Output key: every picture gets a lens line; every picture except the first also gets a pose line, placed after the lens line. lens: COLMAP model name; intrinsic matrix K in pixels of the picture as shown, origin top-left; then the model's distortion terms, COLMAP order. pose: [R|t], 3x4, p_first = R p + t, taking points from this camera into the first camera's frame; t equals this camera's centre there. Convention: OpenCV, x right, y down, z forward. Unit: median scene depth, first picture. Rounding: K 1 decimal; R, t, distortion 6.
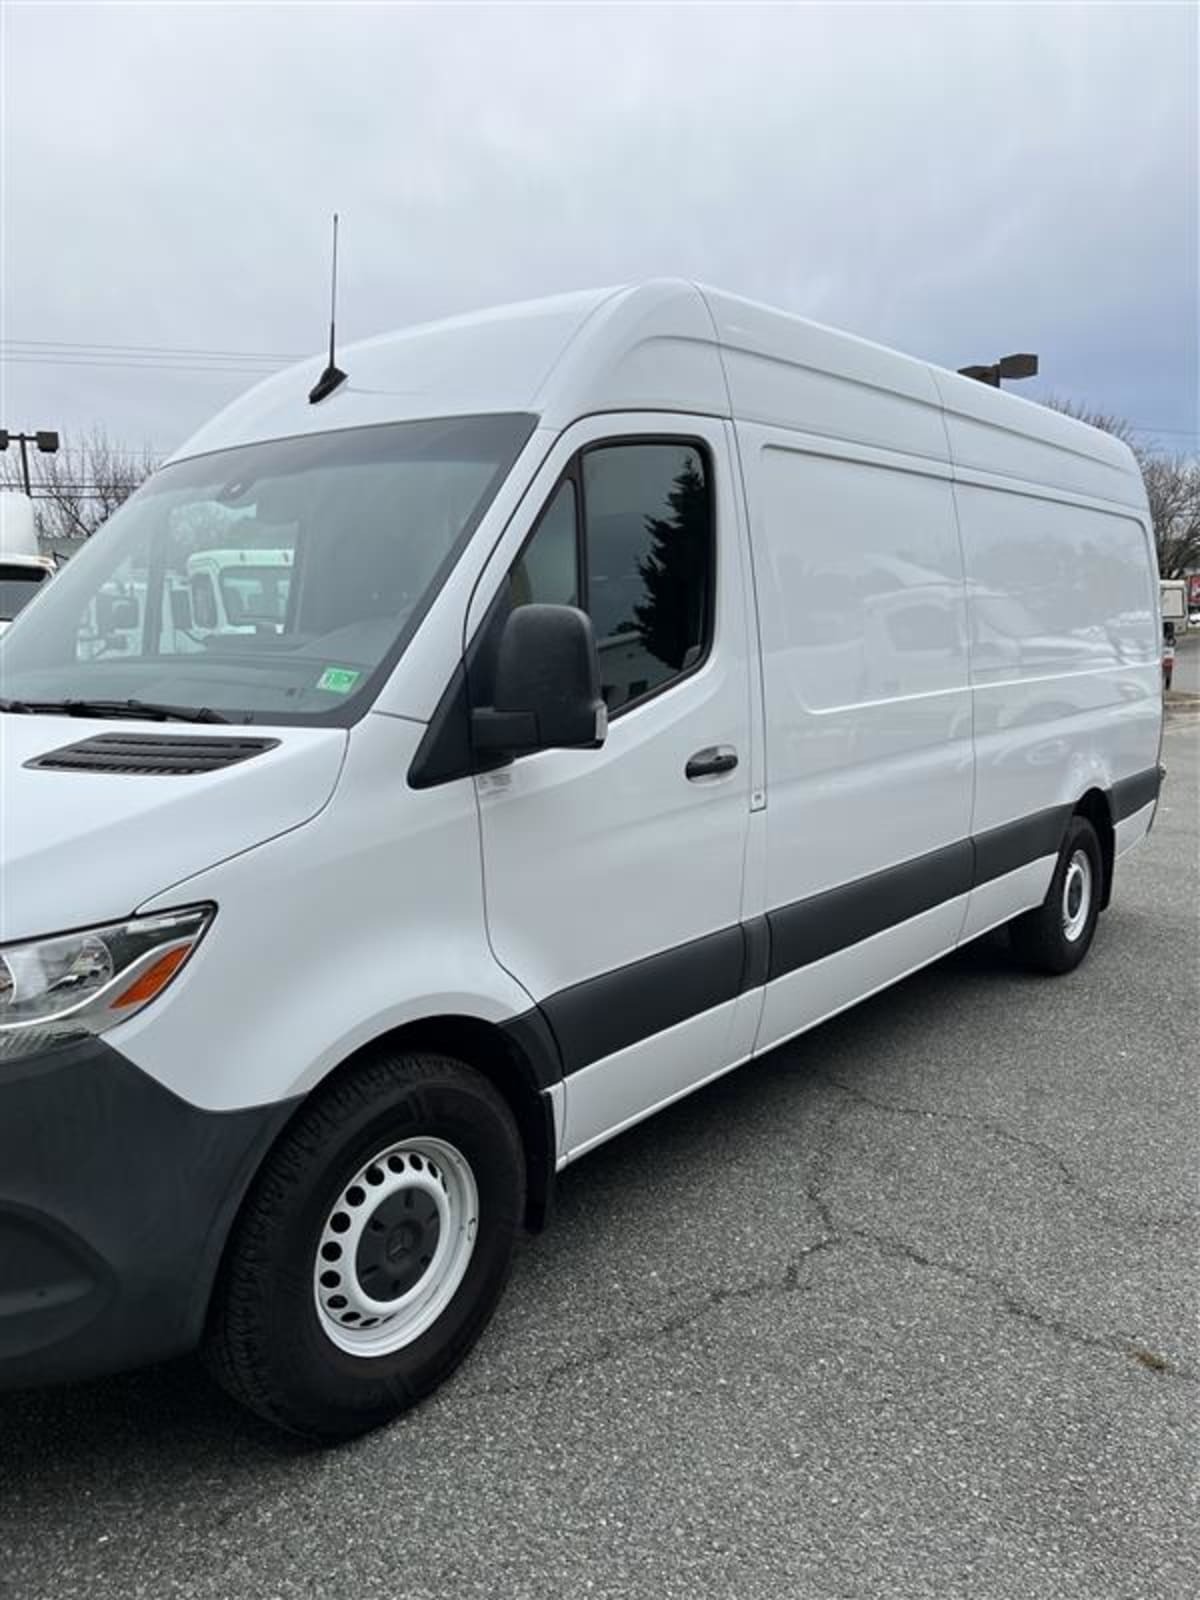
lens RADIAL K [[1312.4, 0, 605.7], [0, 1312.4, 788.9], [0, 0, 1]] dist [0.008950, 0.011277]
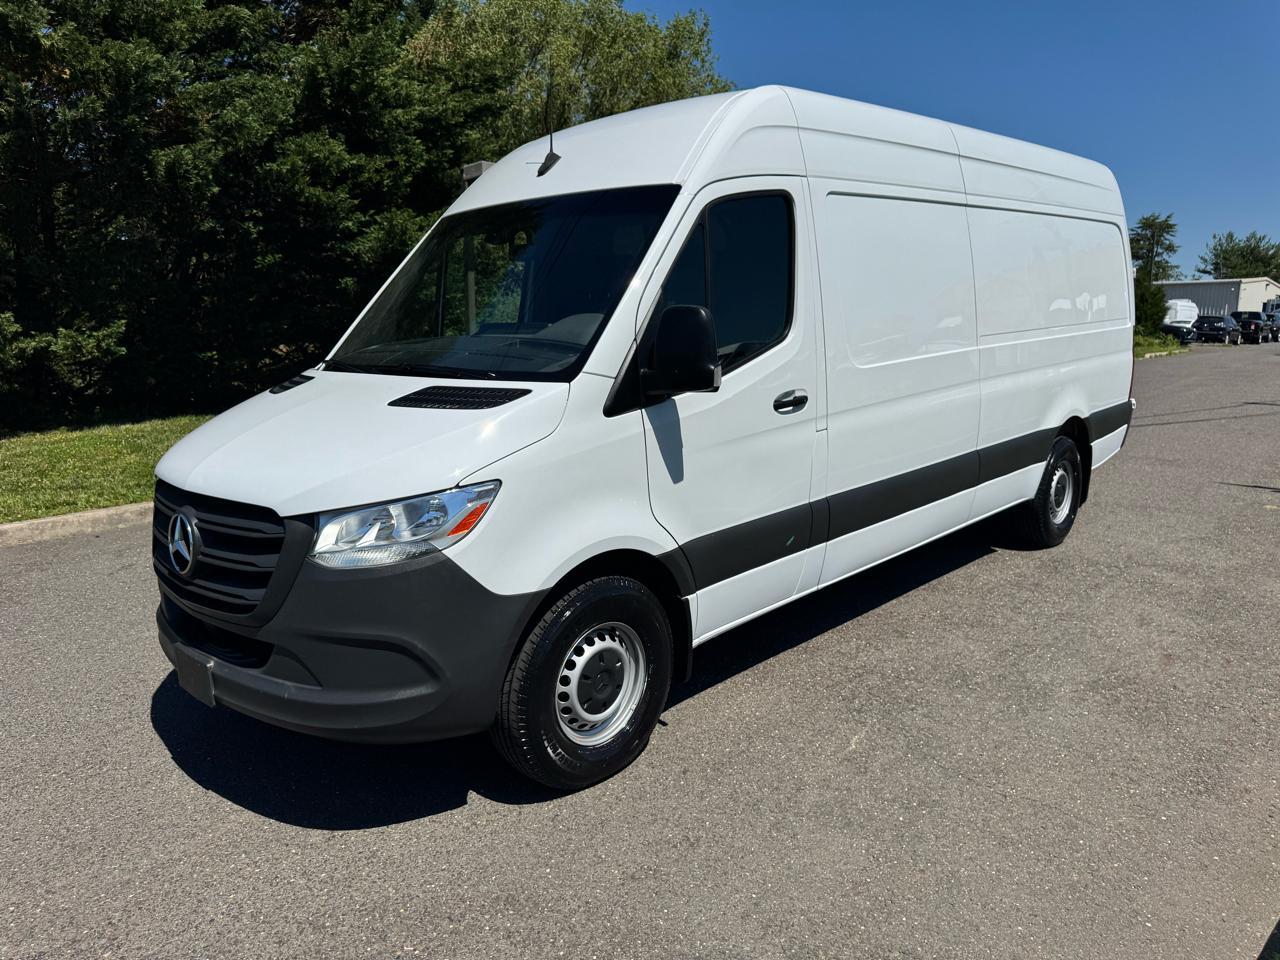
lens RADIAL K [[1000.6, 0, 643.3], [0, 1000.6, 484.1], [0, 0, 1]] dist [0.003625, -0.031489]
pose [[0.995398, -0.000097, -0.095822, 0.021590], [0.005995, 0.998103, 0.061270, 0.006640], [0.095635, -0.061563, 0.993511, -0.250226]]
